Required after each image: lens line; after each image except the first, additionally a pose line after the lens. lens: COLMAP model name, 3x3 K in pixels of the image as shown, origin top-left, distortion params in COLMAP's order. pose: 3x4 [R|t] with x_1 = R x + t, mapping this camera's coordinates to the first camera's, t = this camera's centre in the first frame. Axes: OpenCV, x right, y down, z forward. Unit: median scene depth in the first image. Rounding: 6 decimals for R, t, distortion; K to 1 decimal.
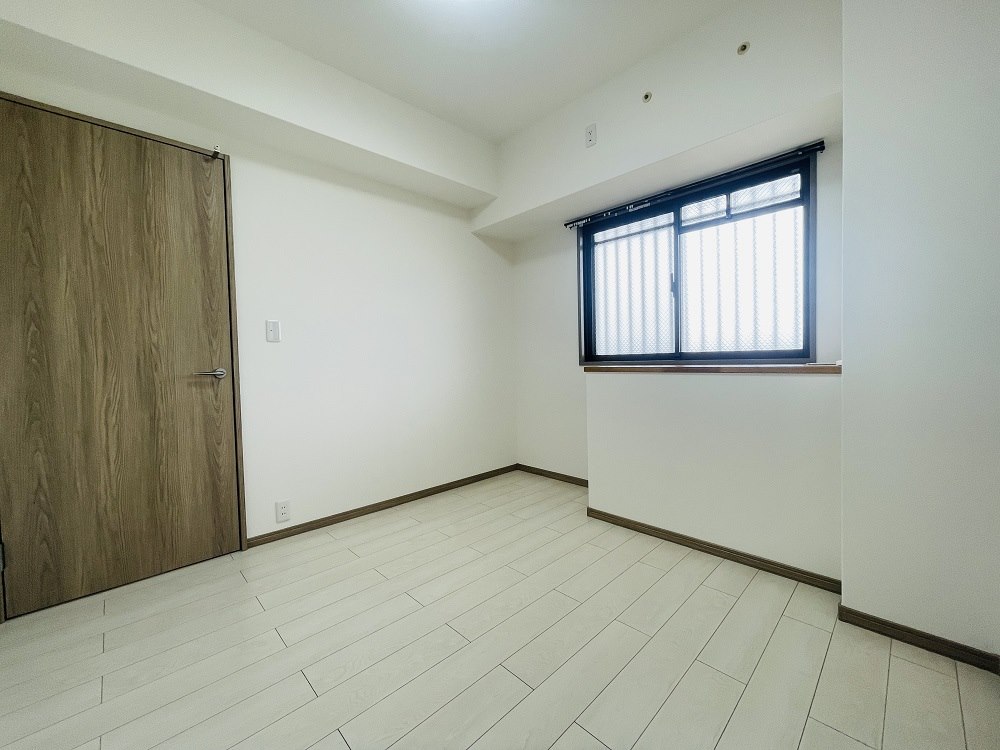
lens RADIAL K [[403.2, 0, 506.4], [0, 403.2, 374.4], [0, 0, 1]] dist [0.000733, 0.000441]
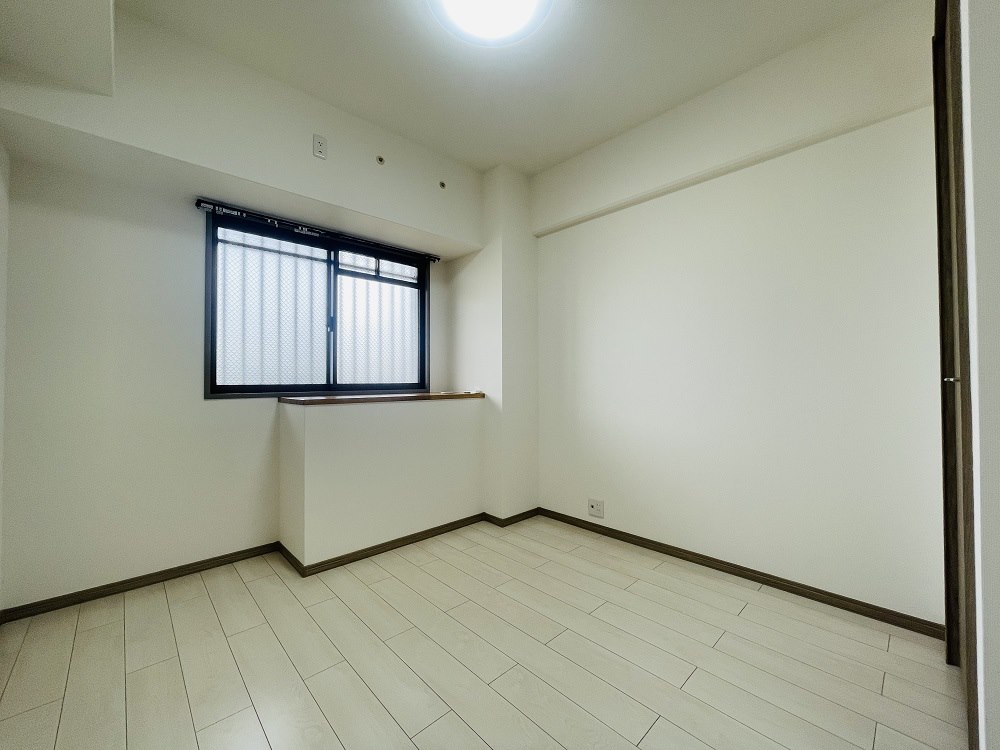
lens RADIAL K [[403.2, 0, 506.5], [0, 403.2, 375.4], [0, 0, 1]] dist [0.000733, 0.000441]
pose [[0.020020, 0.046580, 0.998714, -0.628211], [0.048601, 0.997688, -0.047506, -0.004387], [-0.998618, 0.049489, 0.017710, 0.542391]]
